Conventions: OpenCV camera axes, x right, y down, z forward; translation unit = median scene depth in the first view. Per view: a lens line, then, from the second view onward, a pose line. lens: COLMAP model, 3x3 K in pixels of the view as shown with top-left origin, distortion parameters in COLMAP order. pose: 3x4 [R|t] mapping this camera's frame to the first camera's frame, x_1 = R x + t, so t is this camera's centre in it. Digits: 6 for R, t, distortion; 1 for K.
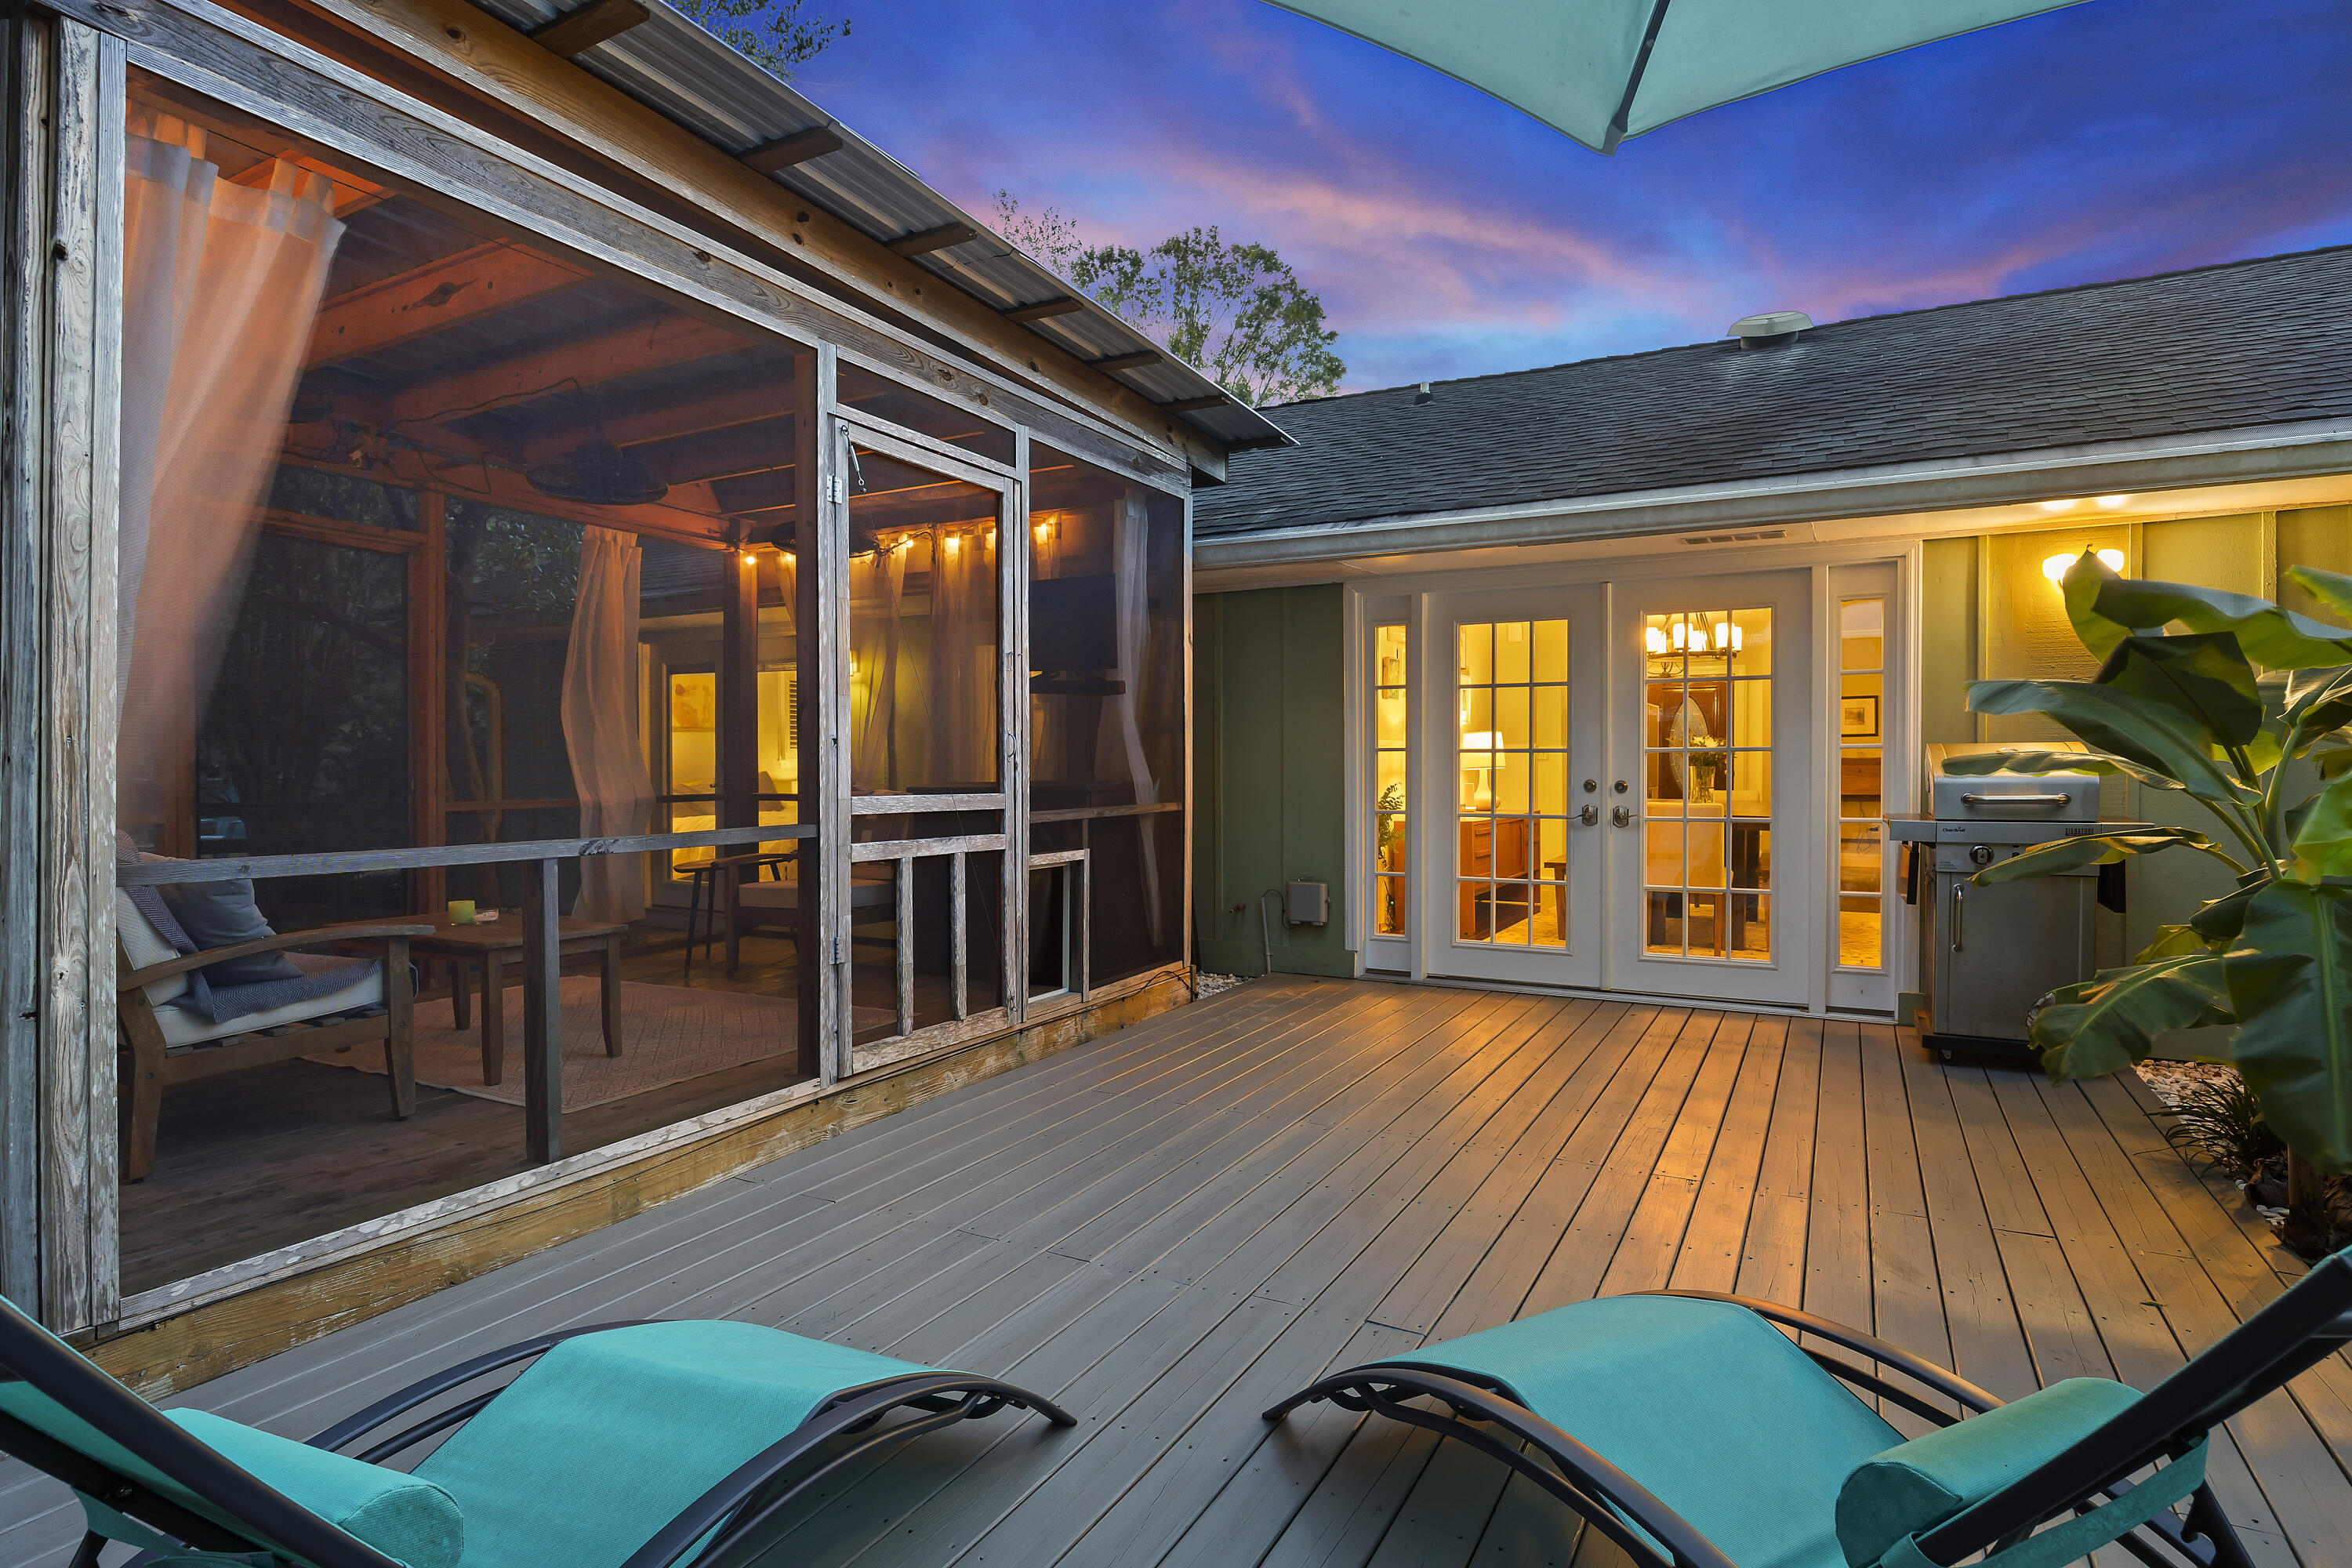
lens RADIAL K [[1236.7, 0, 1173.1], [0, 1236.7, 778.6], [0, 0, 1]] dist [-0.021794, -0.000232]
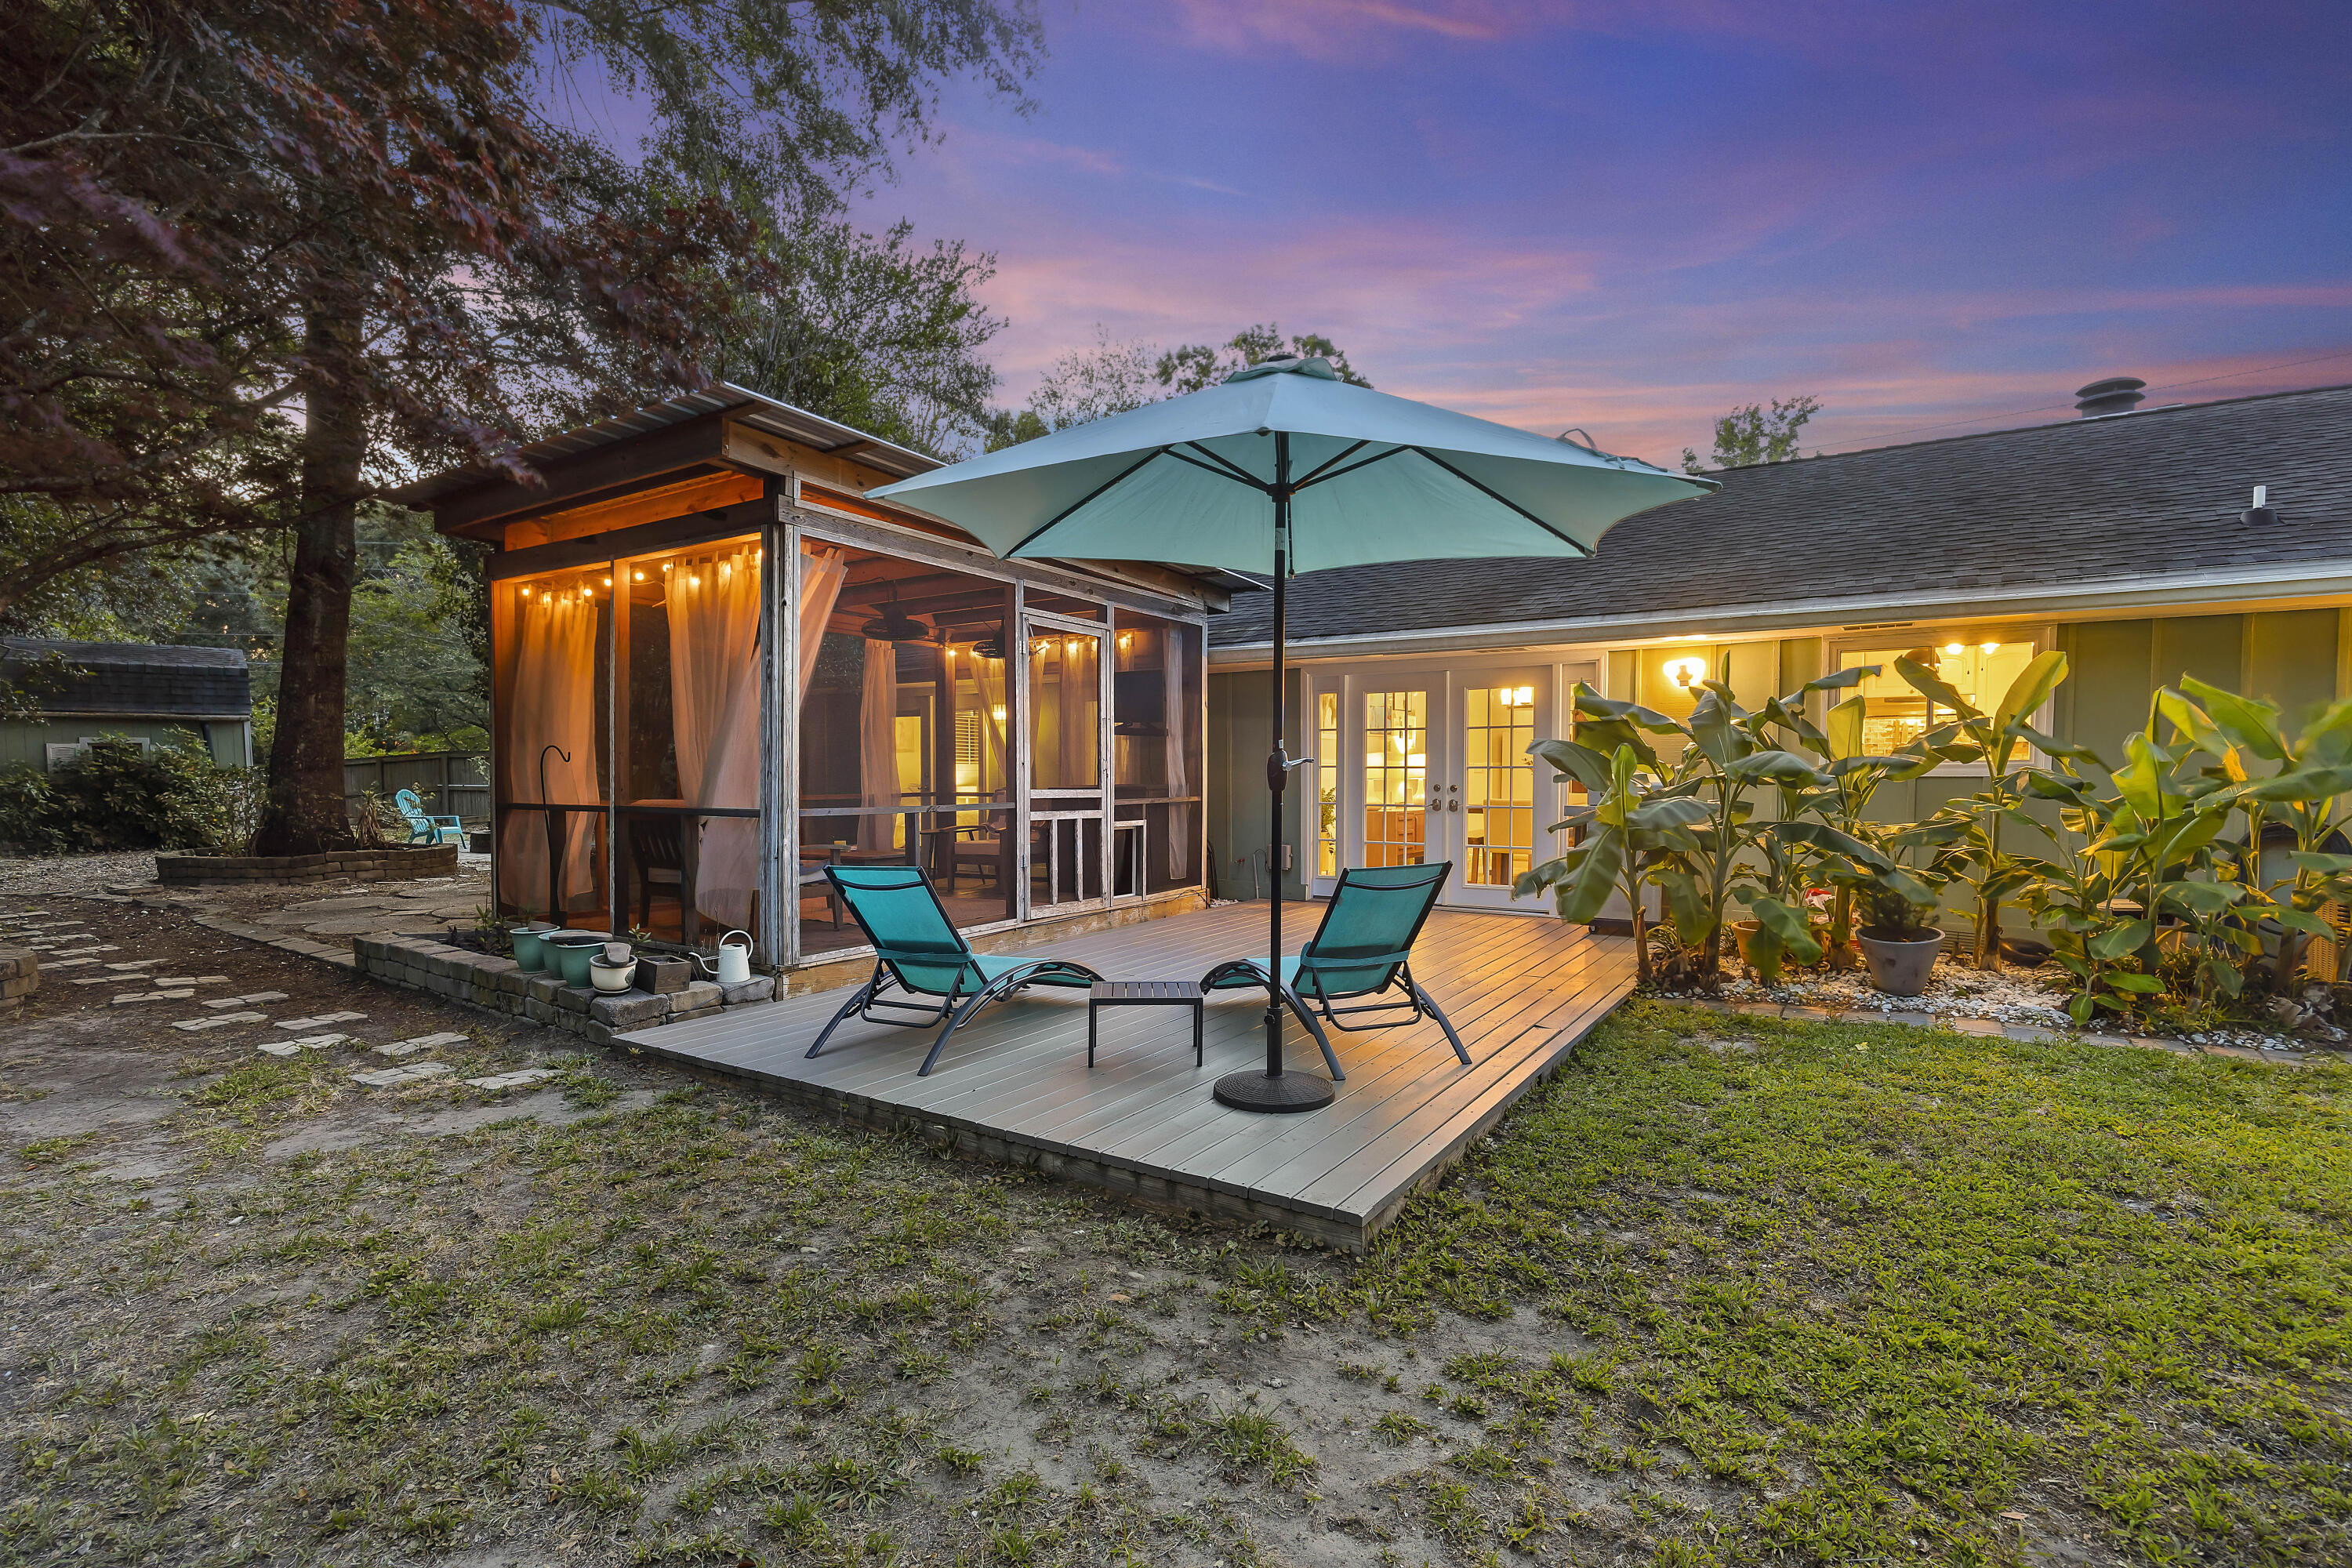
lens RADIAL K [[1137.0, 0, 1176.5], [0, 1137.0, 826.1], [0, 0, 1]] dist [0.033038, 0.000091]
pose [[0.997378, 0.006096, -0.072109, 0.102634], [-0.003552, 0.999368, 0.035360, 0.004942], [0.072279, -0.035011, 0.996770, -0.722098]]
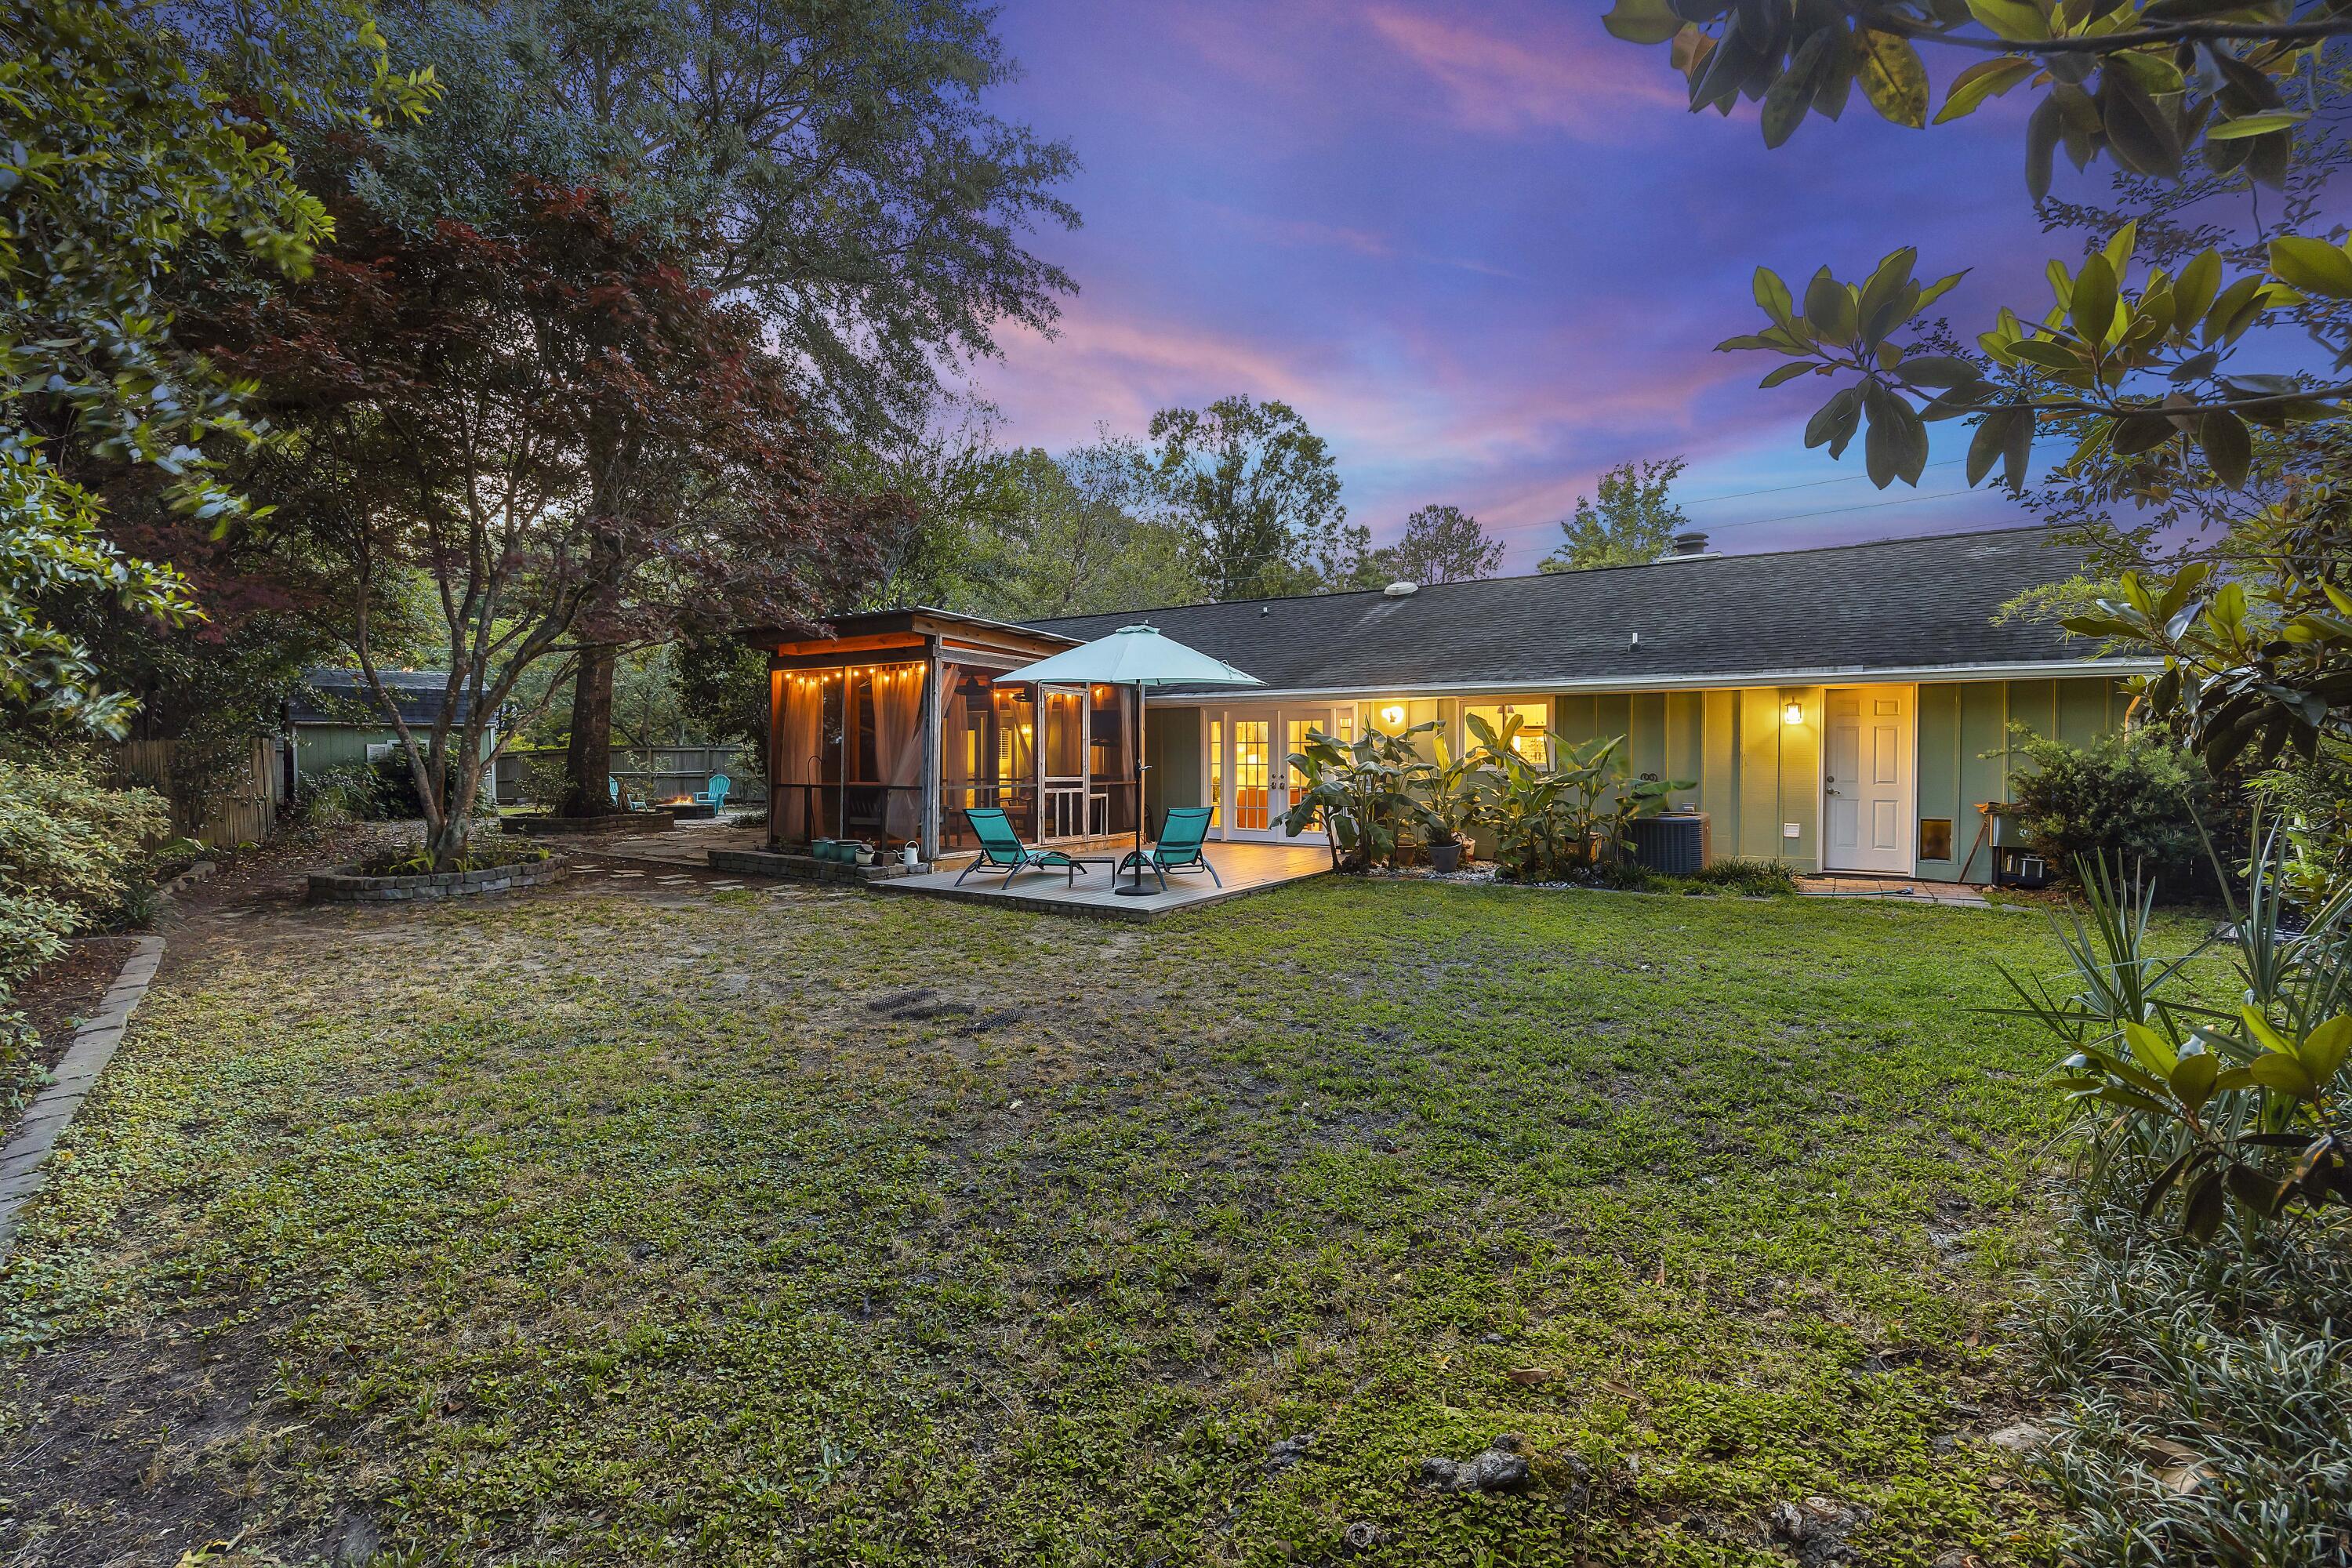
lens RADIAL K [[1137.0, 0, 1180.0], [0, 1137.0, 764.9], [0, 0, 1]] dist [0.033038, 0.000091]
pose [[0.996964, 0.004272, -0.077741, 0.376589], [-0.004641, 0.999979, -0.004572, -0.008702], [0.077720, 0.004919, 0.996963, -2.135210]]
